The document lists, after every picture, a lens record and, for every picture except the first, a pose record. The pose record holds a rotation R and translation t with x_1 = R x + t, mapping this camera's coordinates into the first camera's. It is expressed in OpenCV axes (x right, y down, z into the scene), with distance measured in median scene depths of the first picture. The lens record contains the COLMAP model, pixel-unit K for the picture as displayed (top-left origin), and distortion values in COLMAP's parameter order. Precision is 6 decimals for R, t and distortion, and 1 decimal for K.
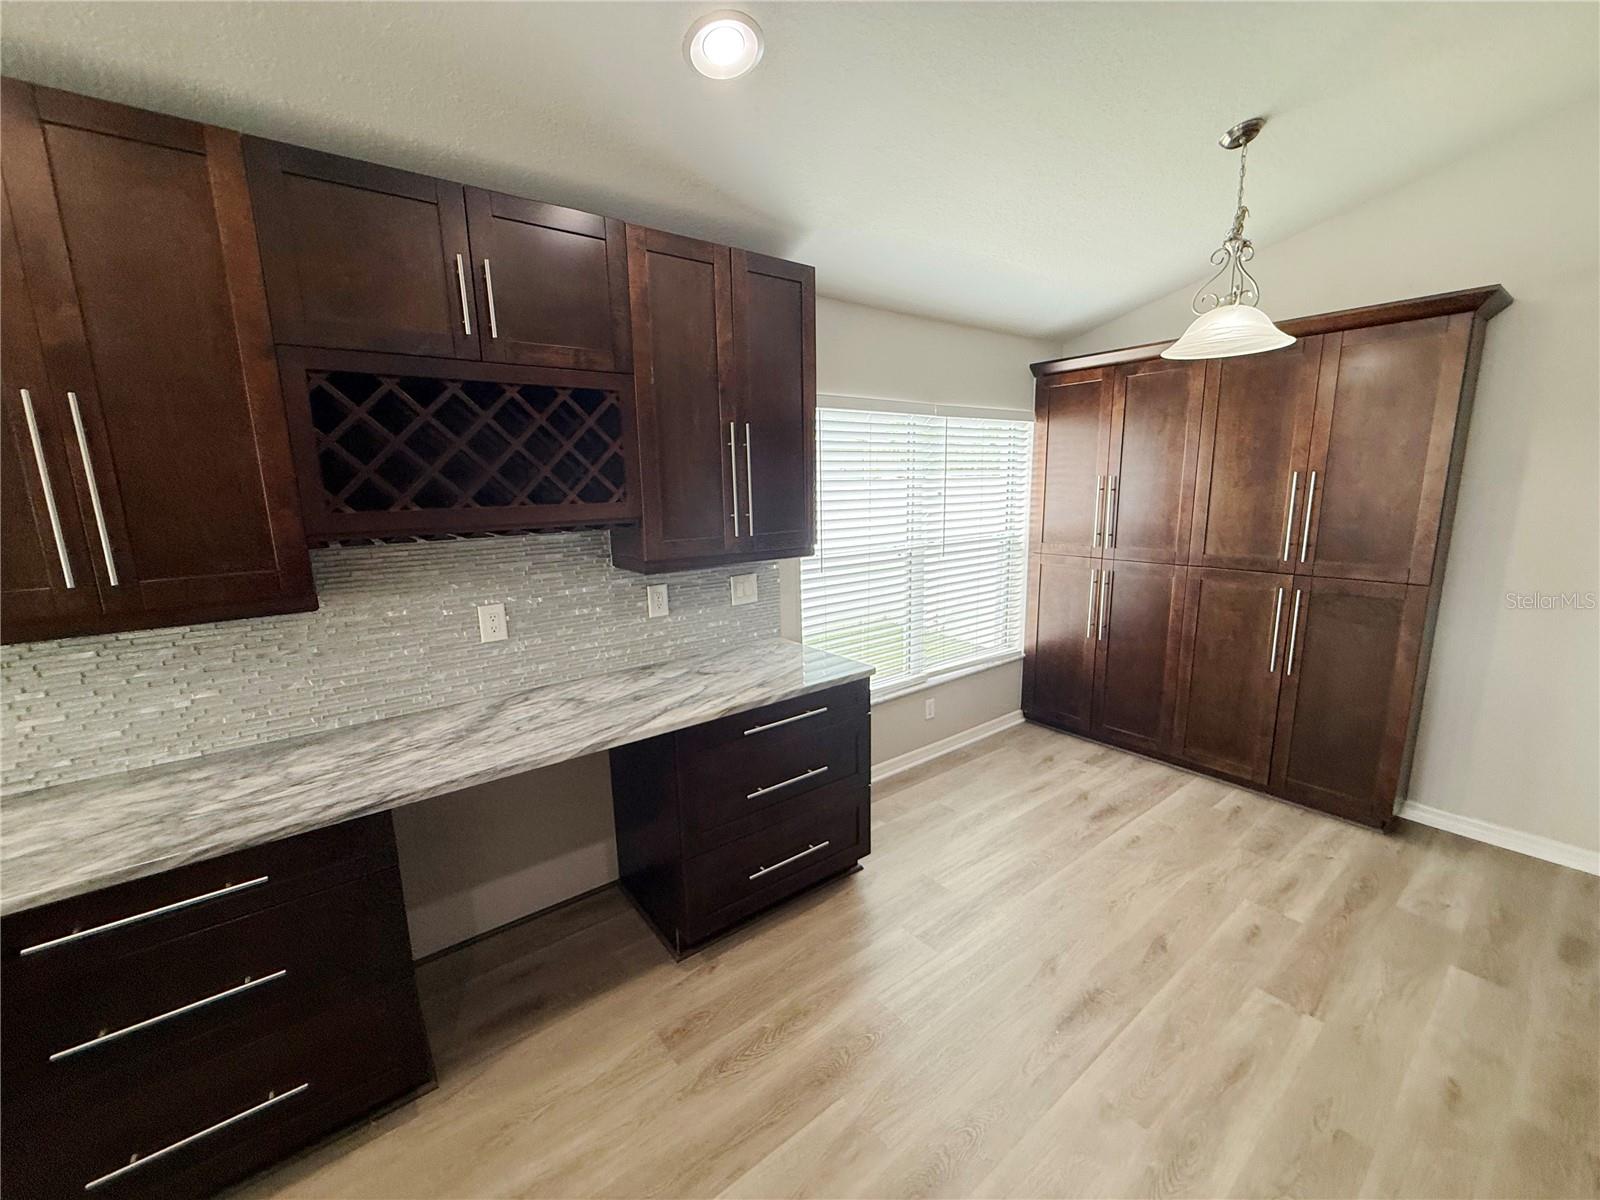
lens RADIAL K [[641.9, 0, 793.2], [0, 641.9, 598.7], [0, 0, 1]] dist [-0.000047, 0.000265]
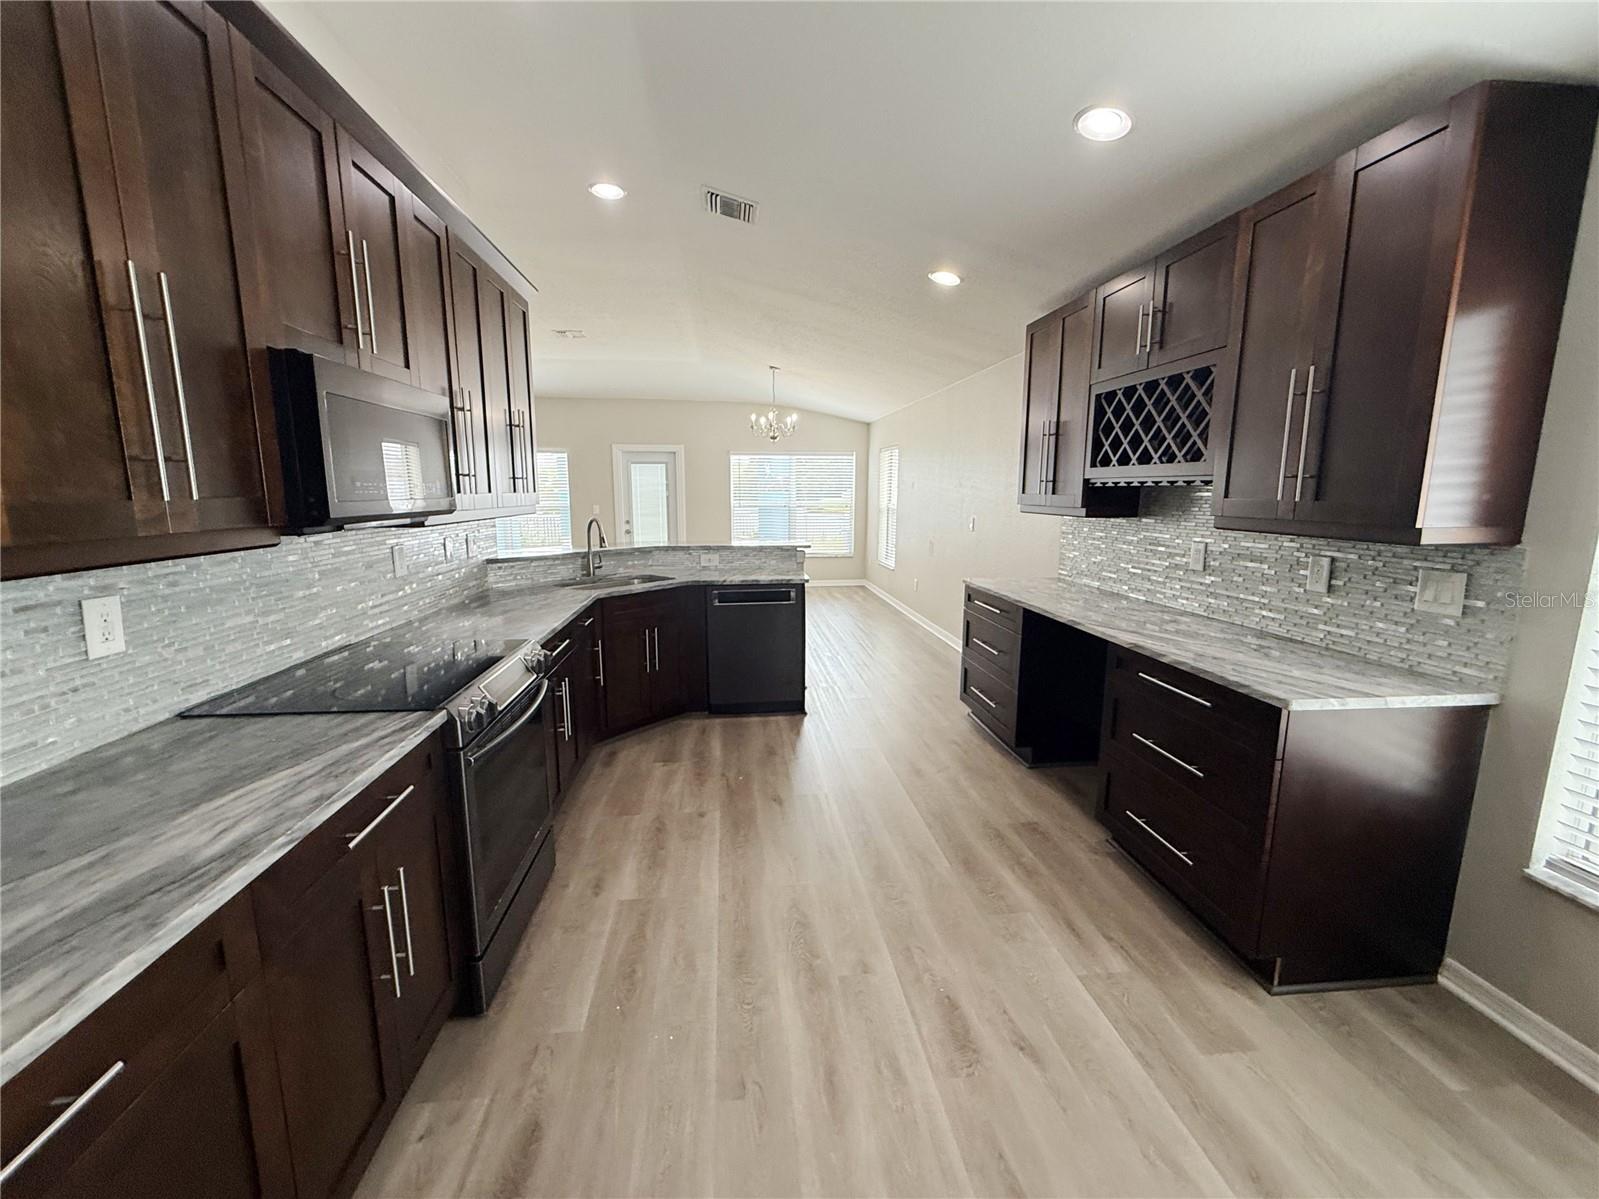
lens RADIAL K [[641.5, 0, 789.2], [0, 641.5, 591.7], [0, 0, 1]] dist [-0.000047, 0.000265]
pose [[-0.522351, 0.155928, -0.838353, 1.125190], [-0.145728, 0.952353, 0.267930, -0.127783], [0.840186, 0.262125, -0.474740, 0.982485]]
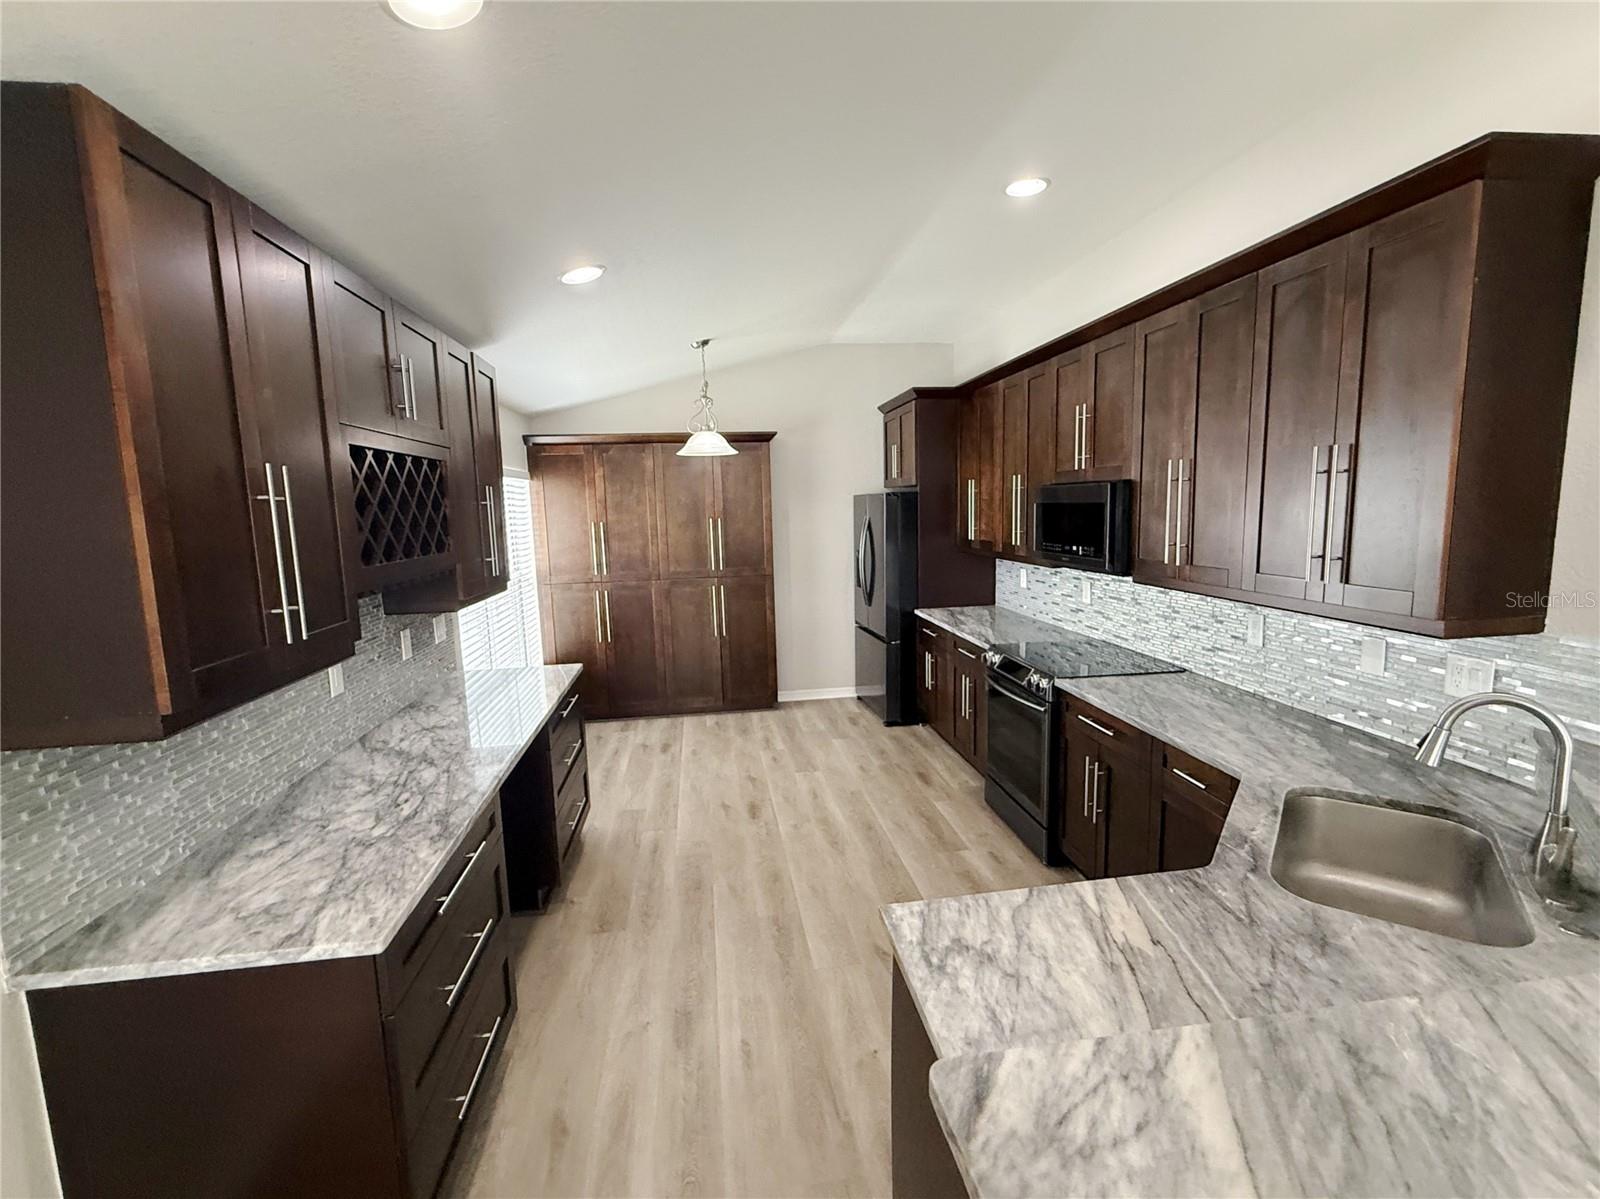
lens RADIAL K [[735.4, 0, 801.0], [0, 735.4, 600.1], [0, 0, 1]] dist [0.000891, 0.000048]
pose [[0.485650, -0.106903, 0.867592, -1.152467], [0.175675, 0.984181, 0.022932, 0.022404], [-0.856319, 0.141278, 0.496748, -0.227547]]
